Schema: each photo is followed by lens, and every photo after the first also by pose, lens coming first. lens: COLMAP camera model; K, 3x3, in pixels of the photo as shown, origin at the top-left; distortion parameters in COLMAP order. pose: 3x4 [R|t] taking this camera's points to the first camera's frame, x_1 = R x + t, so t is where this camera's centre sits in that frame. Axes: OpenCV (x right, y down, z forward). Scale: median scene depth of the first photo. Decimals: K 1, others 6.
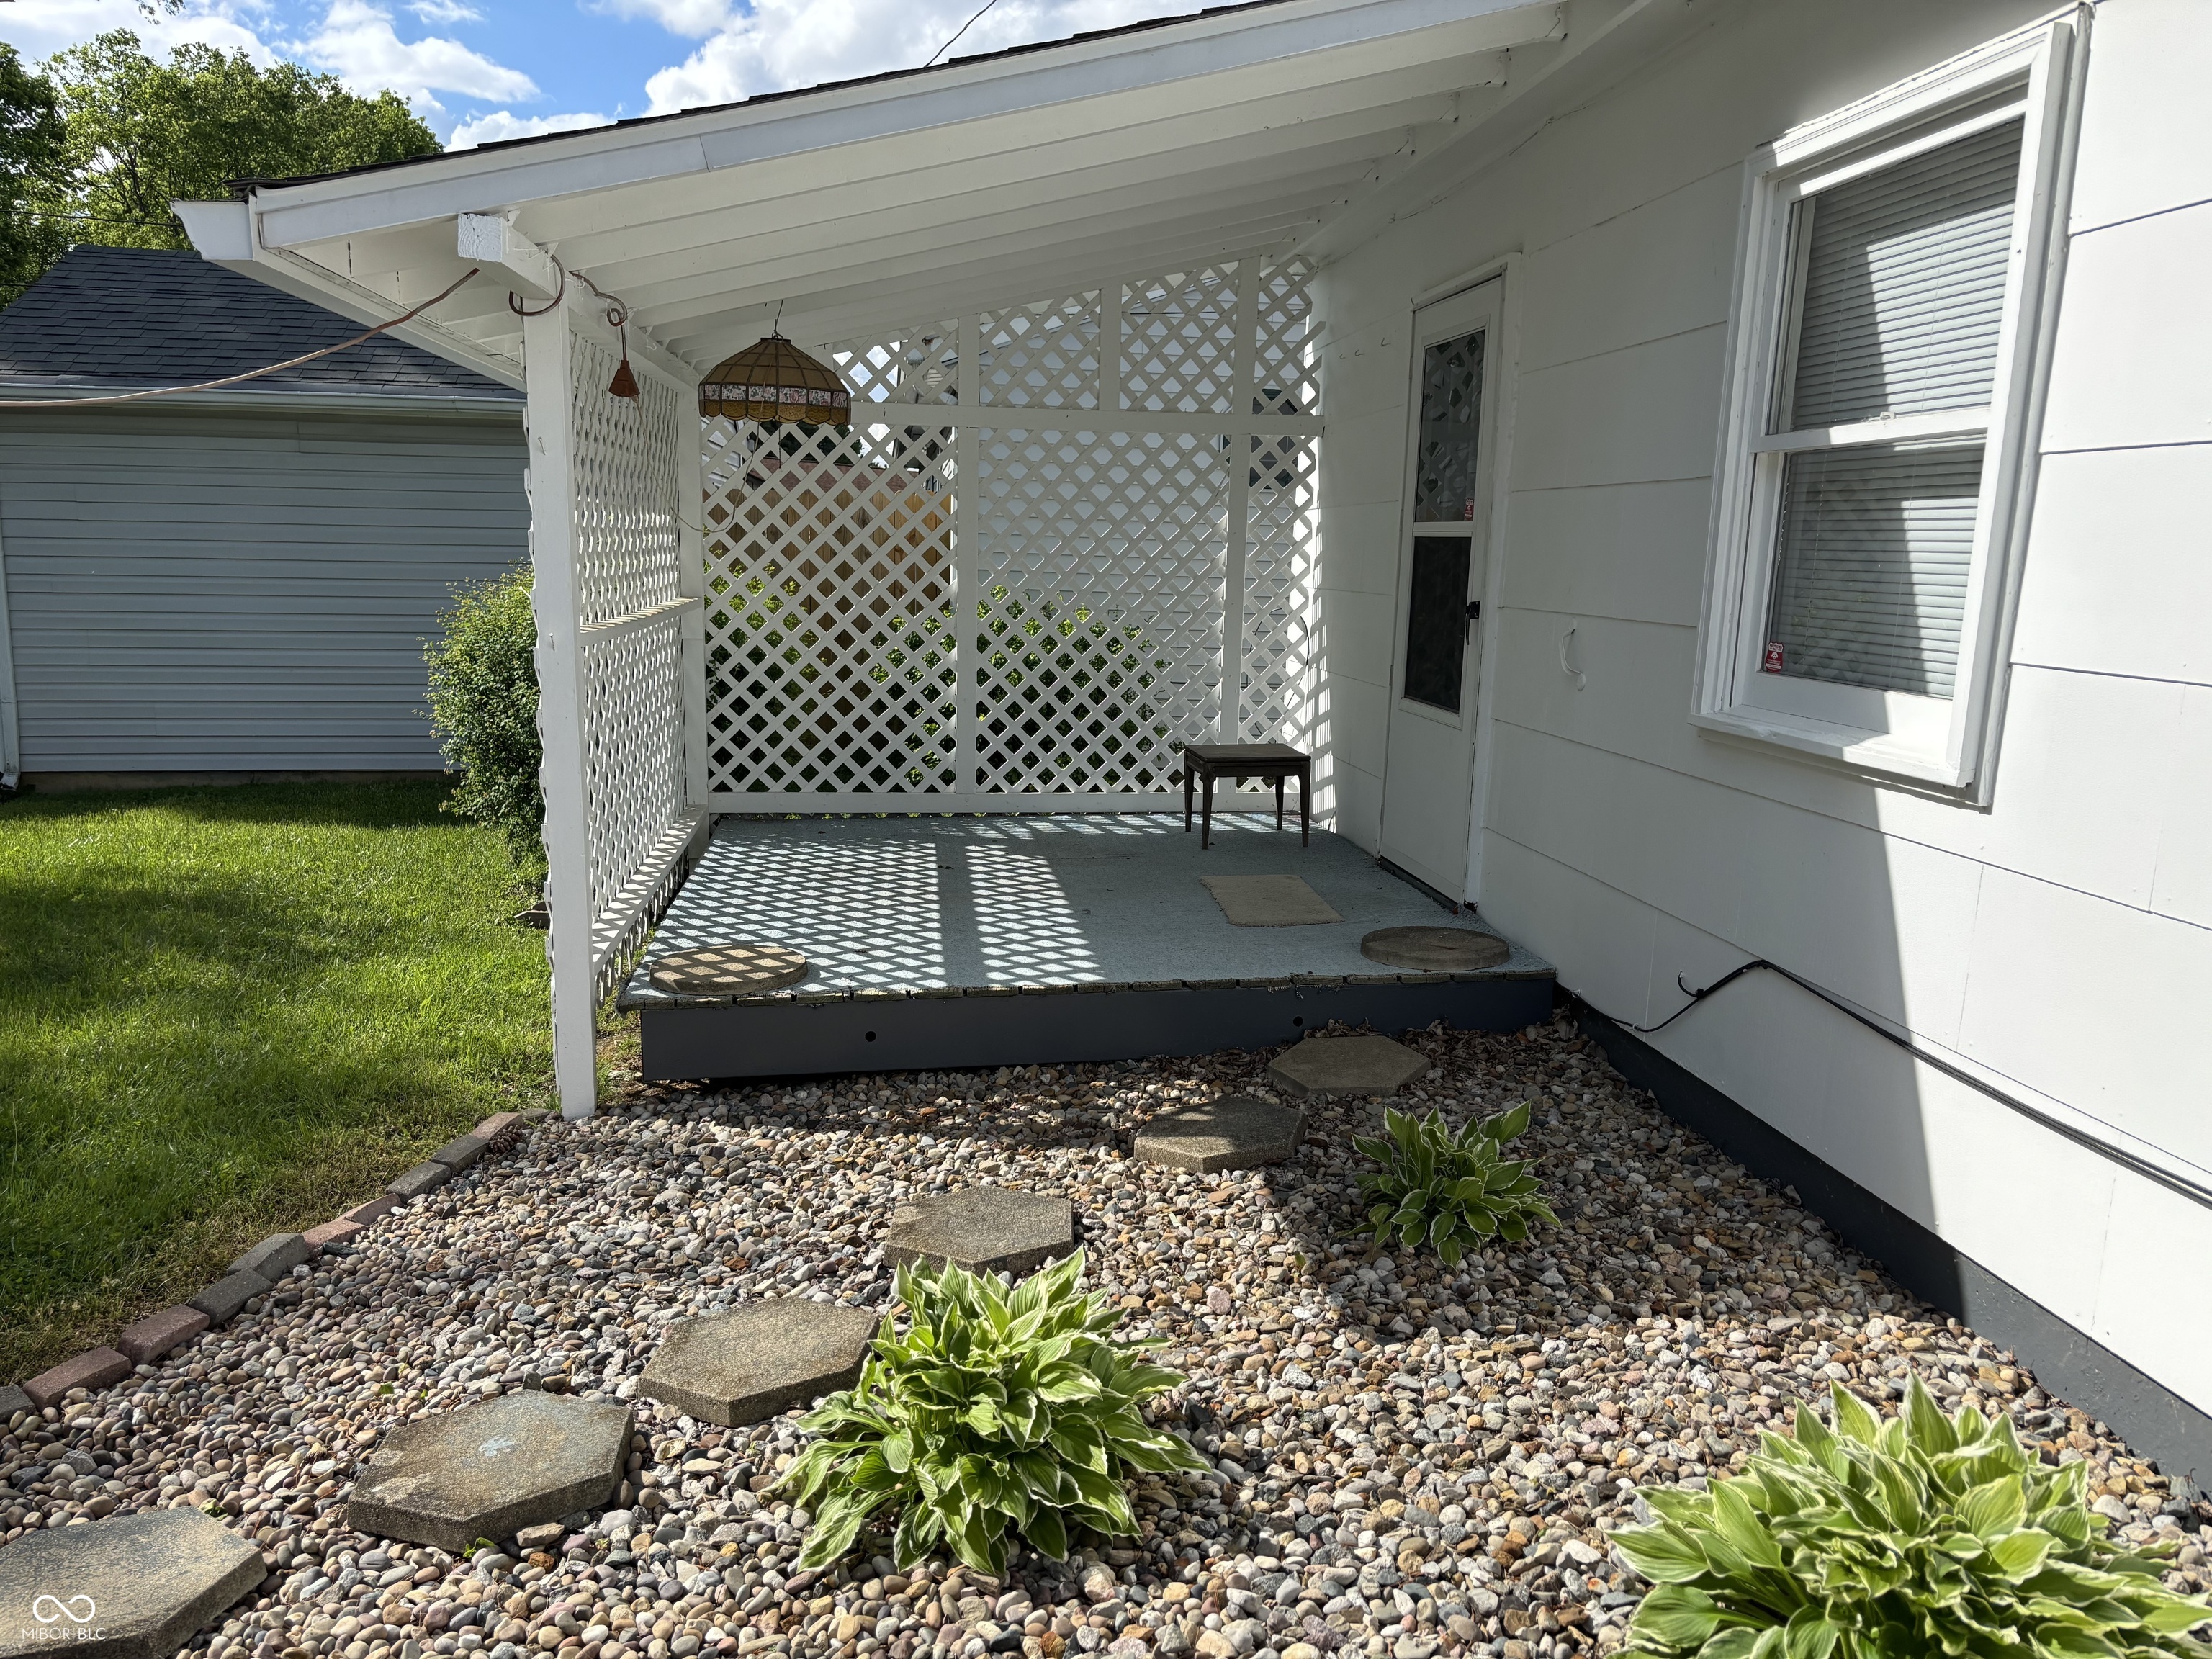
lens RADIAL K [[1652.8, 0, 1110.3], [0, 1652.8, 834.8], [0, 0, 1]] dist [0.034337, -0.041874]
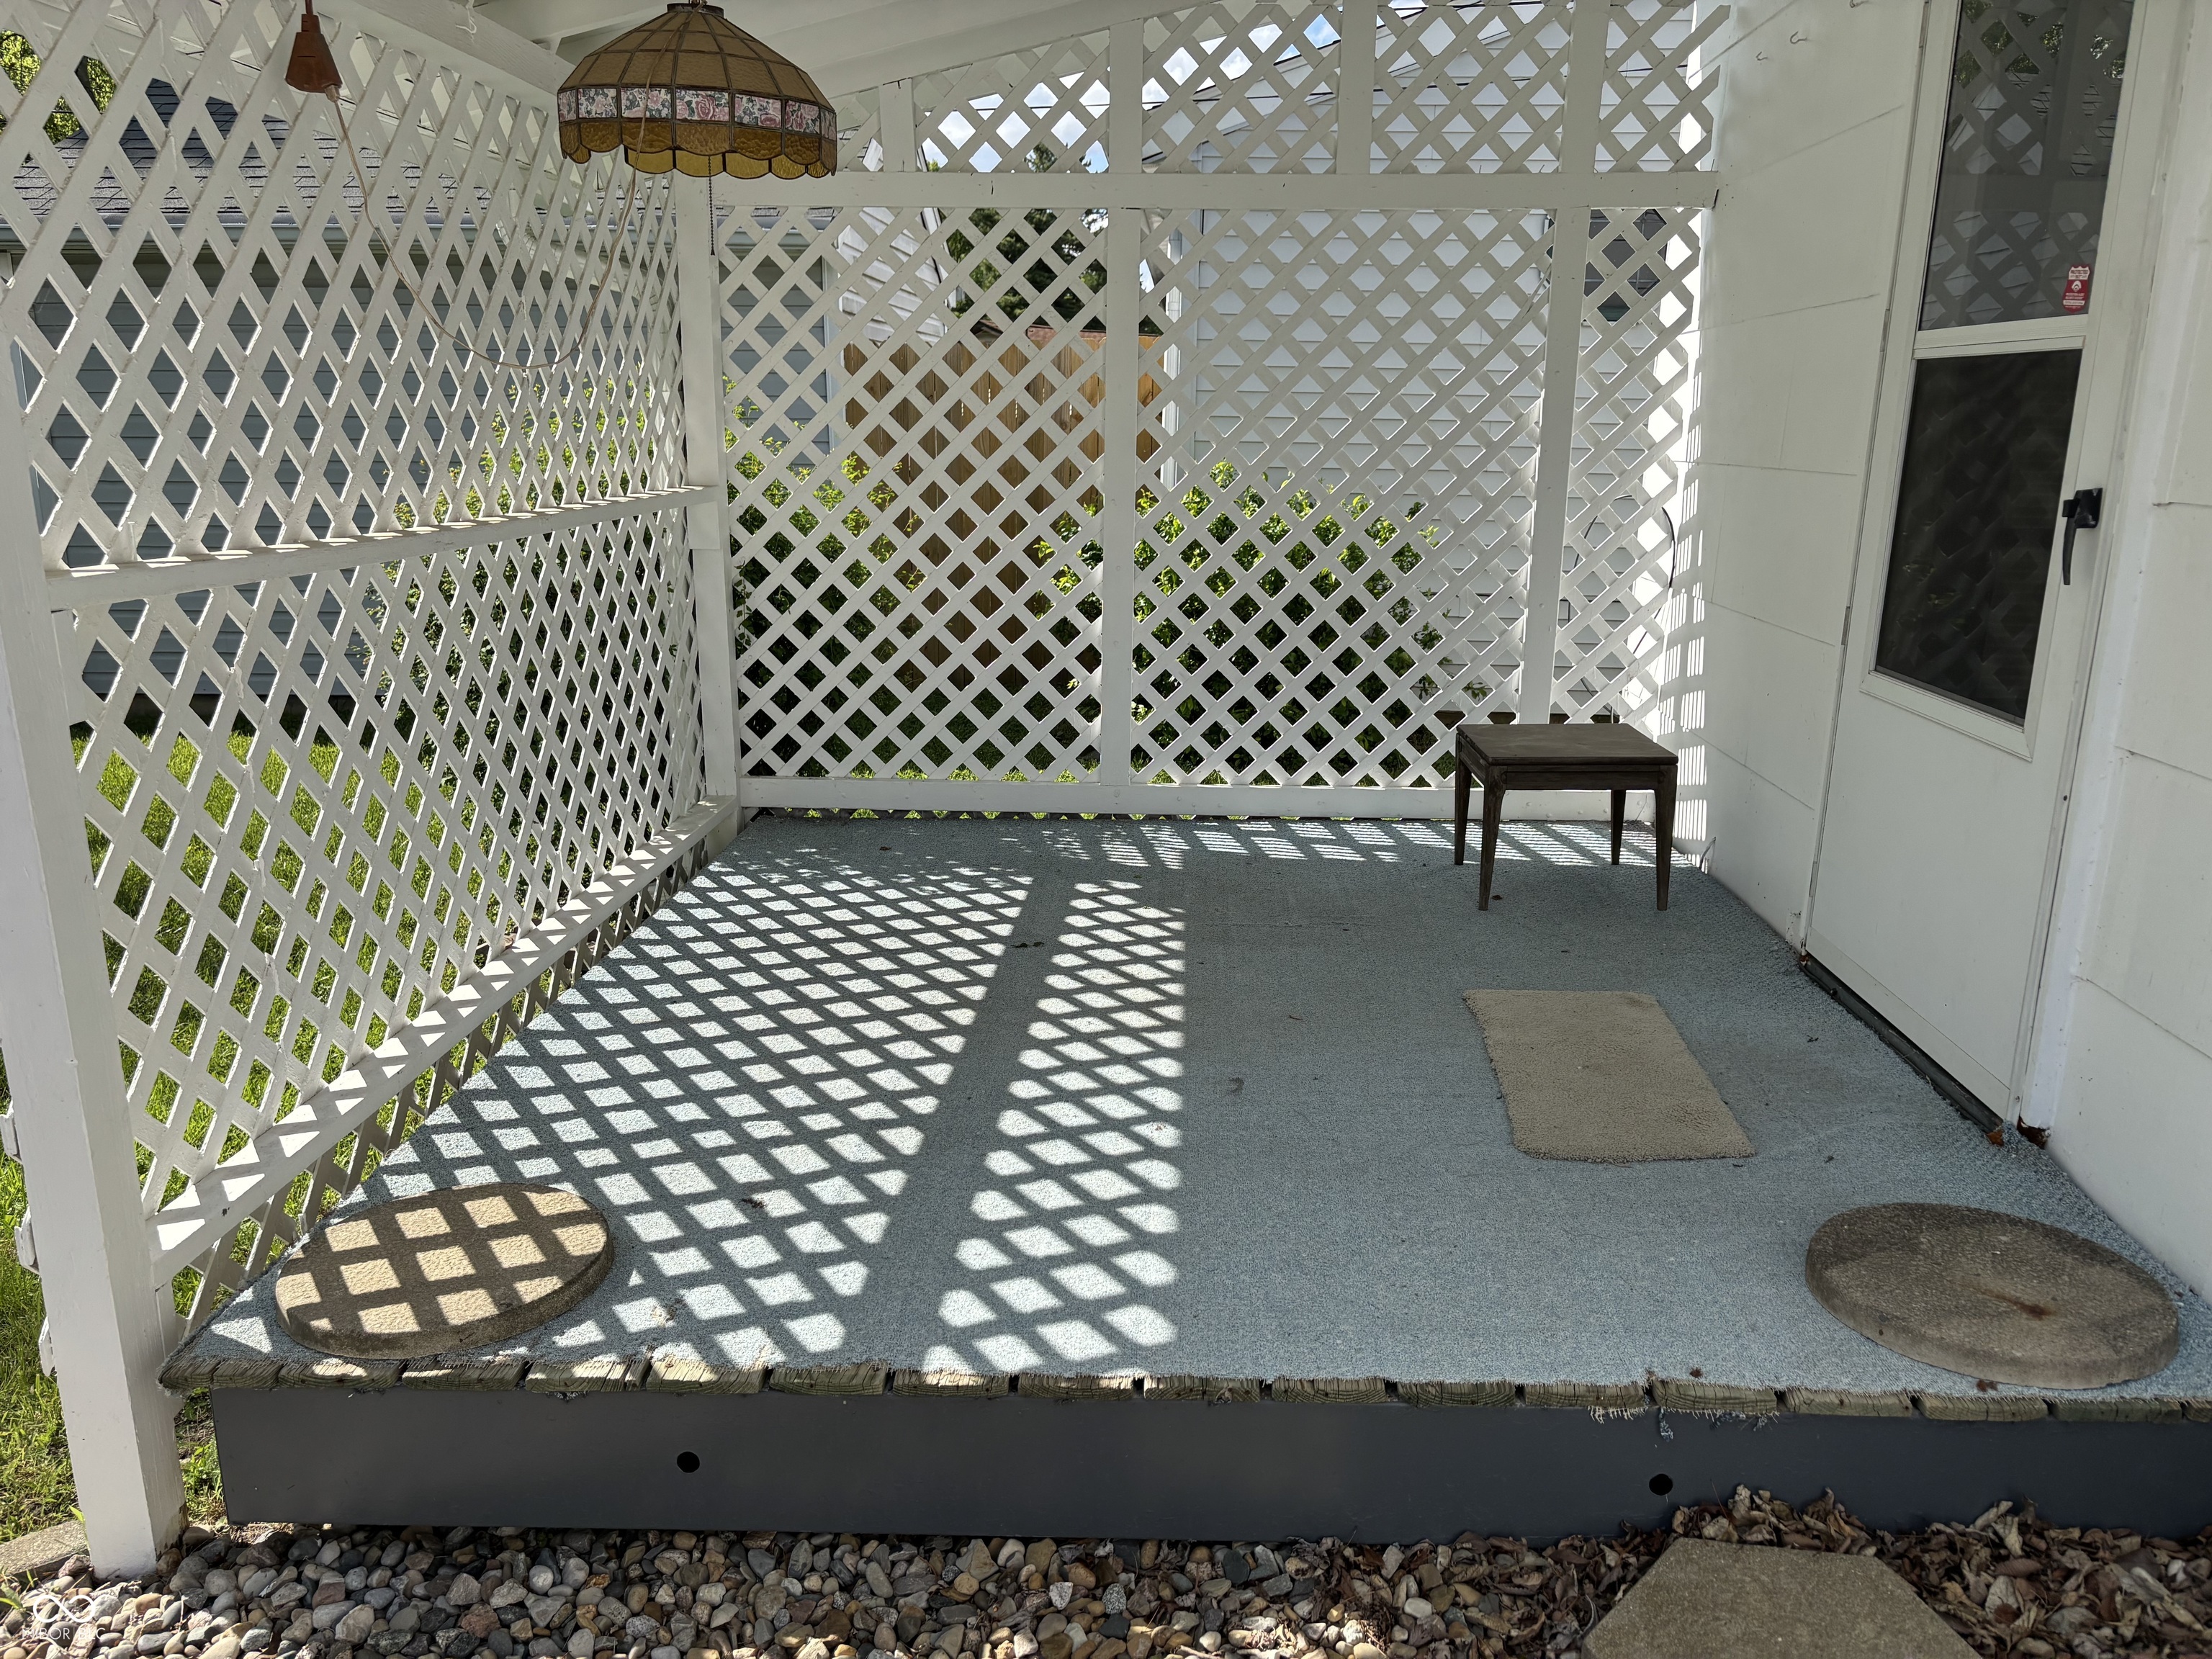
lens RADIAL K [[1652.8, 0, 1096.6], [0, 1652.8, 836.0], [0, 0, 1]] dist [0.034337, -0.041874]
pose [[0.981856, 0.032139, -0.186882, 0.028762], [-0.018586, 0.997098, 0.073825, -0.053902], [0.188713, -0.069013, 0.979604, 0.358492]]
